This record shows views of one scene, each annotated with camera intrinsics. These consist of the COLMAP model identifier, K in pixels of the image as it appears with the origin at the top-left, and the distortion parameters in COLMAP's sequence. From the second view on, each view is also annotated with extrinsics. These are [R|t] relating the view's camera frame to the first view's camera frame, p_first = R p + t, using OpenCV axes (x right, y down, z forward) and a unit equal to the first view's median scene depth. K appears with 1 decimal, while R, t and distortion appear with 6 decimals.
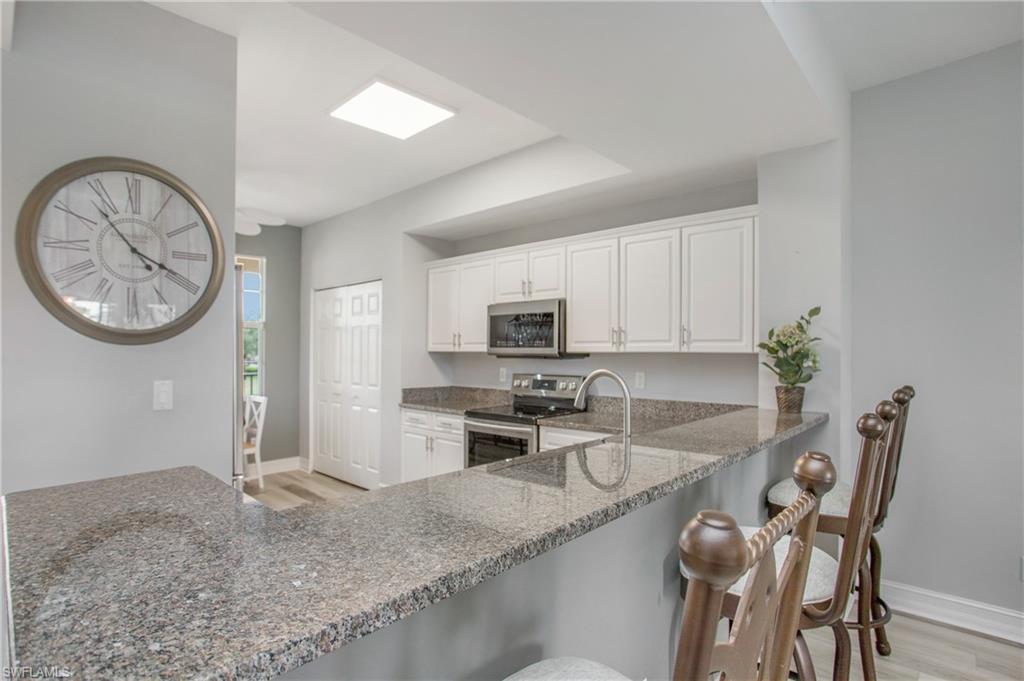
lens RADIAL K [[526.7, 0, 512.0], [0, 526.7, 340.5], [0, 0, 1]] dist [-0.052811, -0.000482]
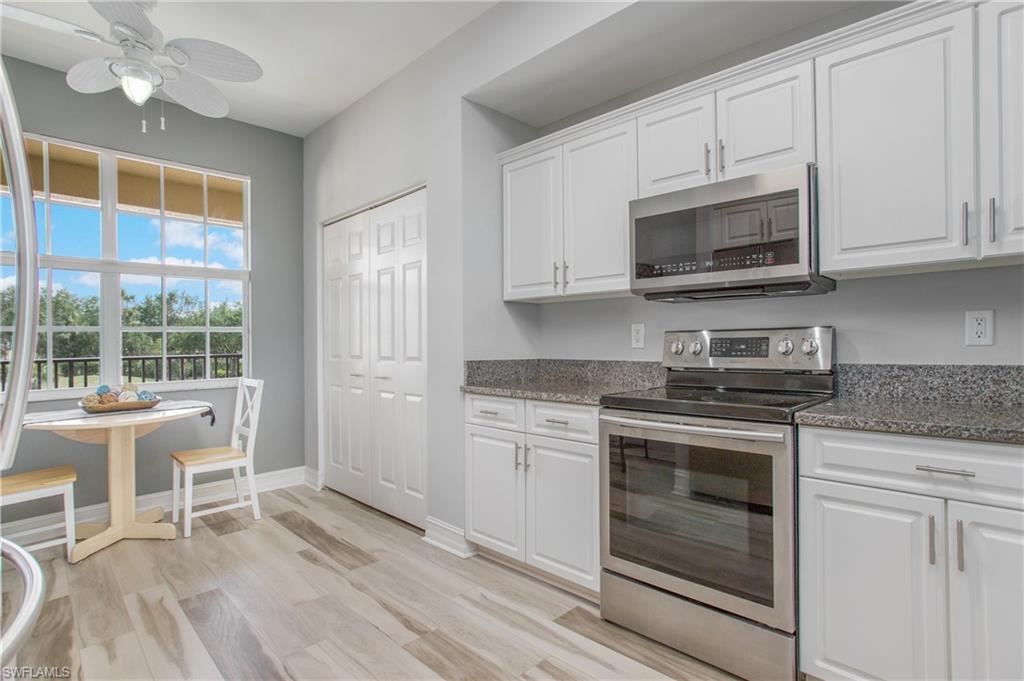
lens RADIAL K [[526.7, 0, 512.0], [0, 526.7, 340.5], [0, 0, 1]] dist [-0.052811, -0.000482]
pose [[0.999214, -0.011648, -0.037884, -0.136452], [0.012368, 0.999746, 0.018821, 0.059102], [0.037655, -0.019275, 0.999105, 0.420473]]
